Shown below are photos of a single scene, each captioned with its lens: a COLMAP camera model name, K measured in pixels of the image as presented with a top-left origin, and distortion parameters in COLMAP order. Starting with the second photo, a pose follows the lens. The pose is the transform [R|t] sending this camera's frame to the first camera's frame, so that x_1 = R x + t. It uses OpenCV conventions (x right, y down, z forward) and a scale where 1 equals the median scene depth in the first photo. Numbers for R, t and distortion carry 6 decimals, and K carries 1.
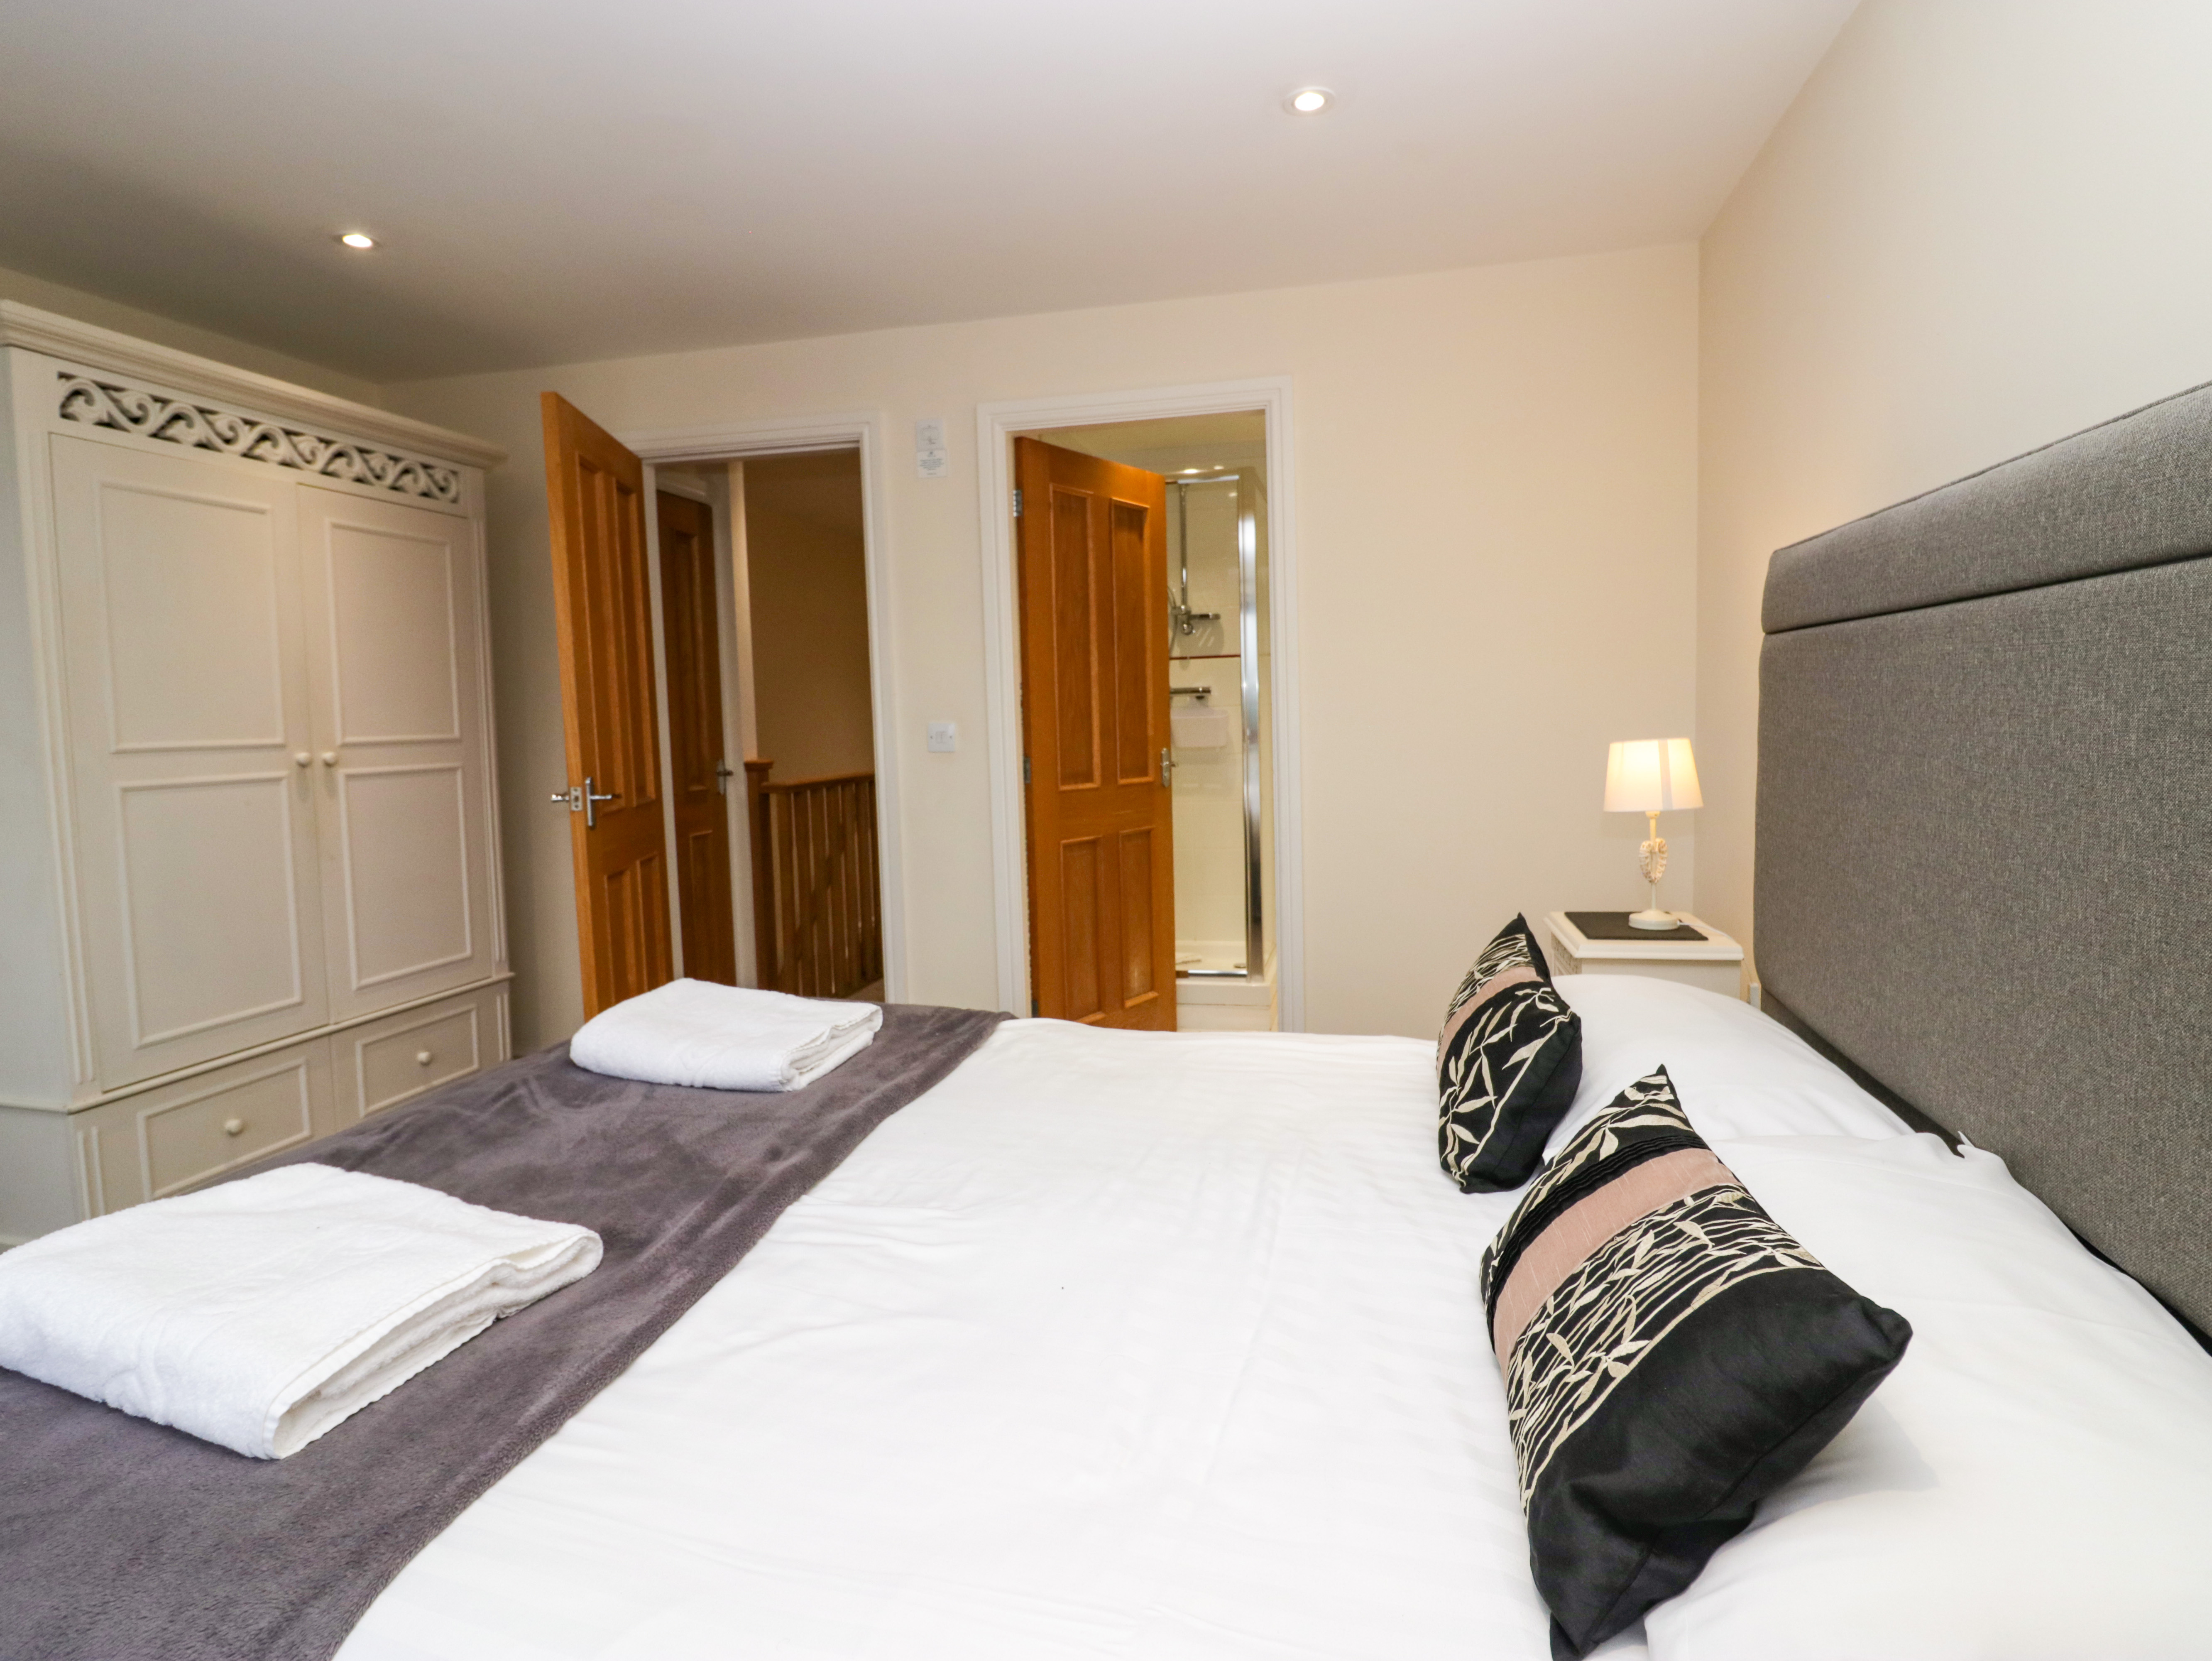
lens RADIAL K [[1174.7, 0, 1141.3], [0, 1174.7, 804.2], [0, 0, 1]] dist [0.004673, -0.011983]
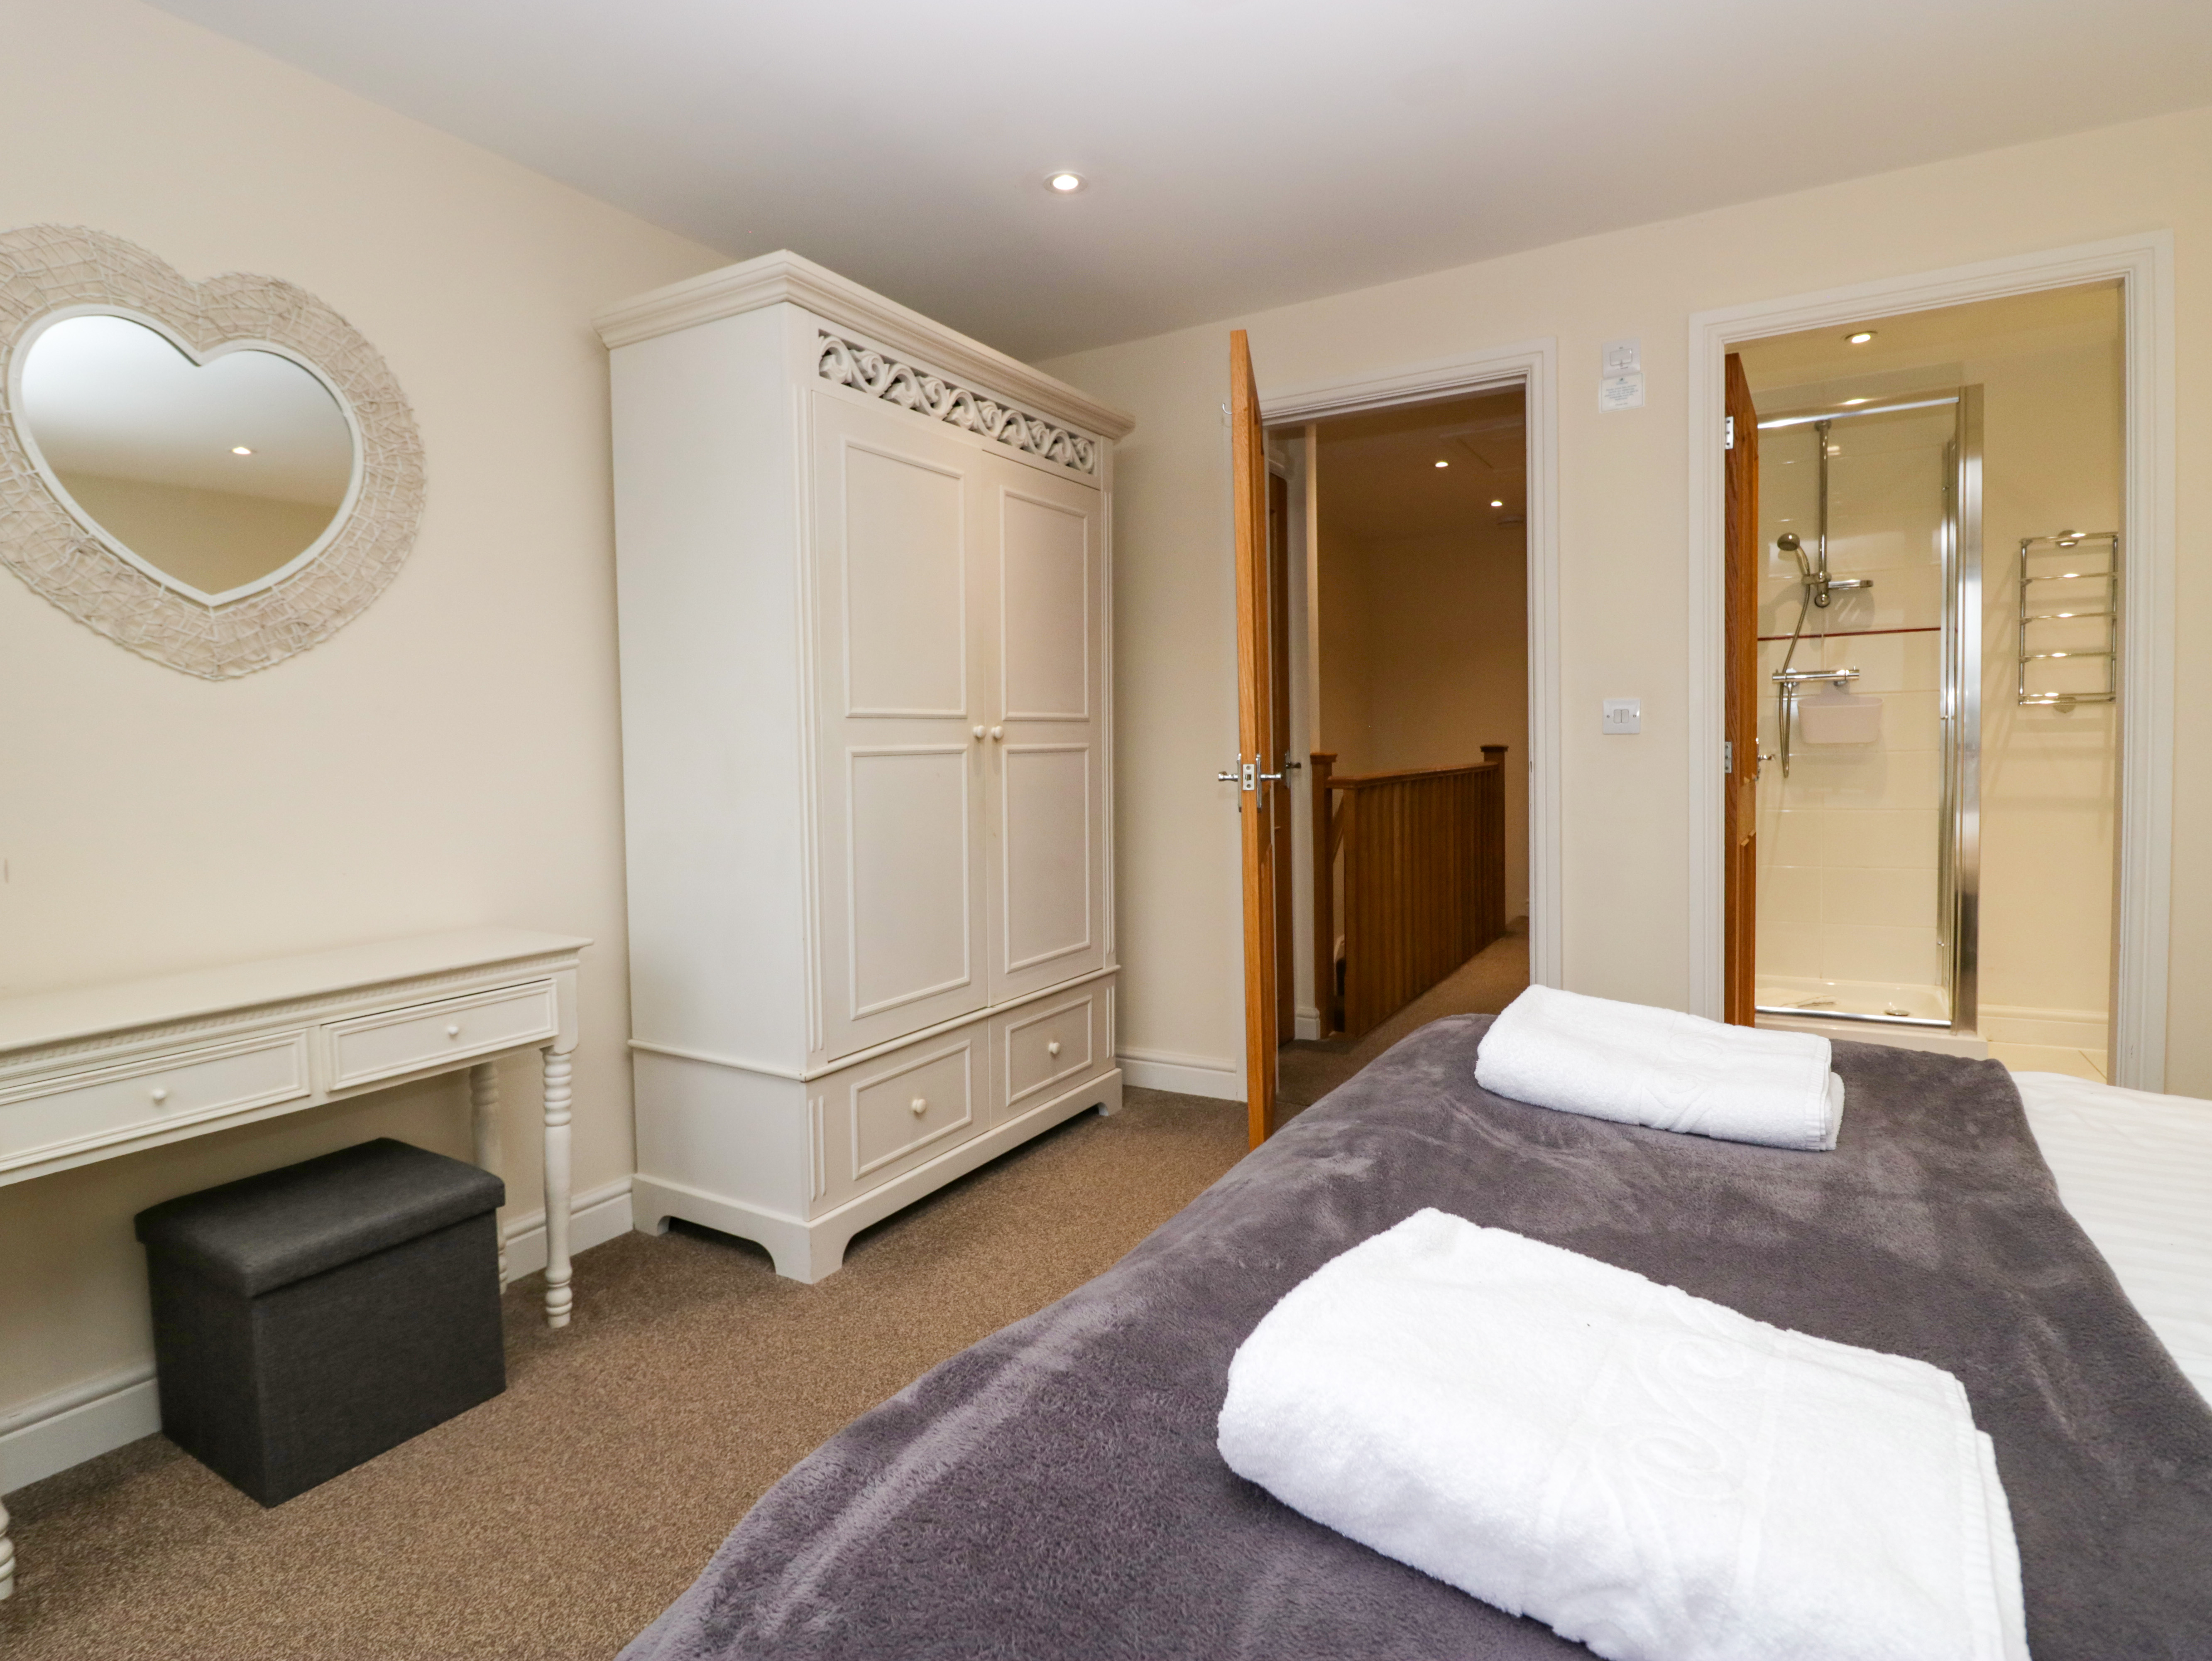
lens RADIAL K [[1174.7, 0, 1141.3], [0, 1174.7, 804.2], [0, 0, 1]] dist [0.004673, -0.011983]
pose [[0.955921, 0.019507, -0.292975, -0.294499], [-0.024738, 0.999594, -0.014159, 0.031164], [0.292579, 0.020783, 0.956015, 0.109043]]
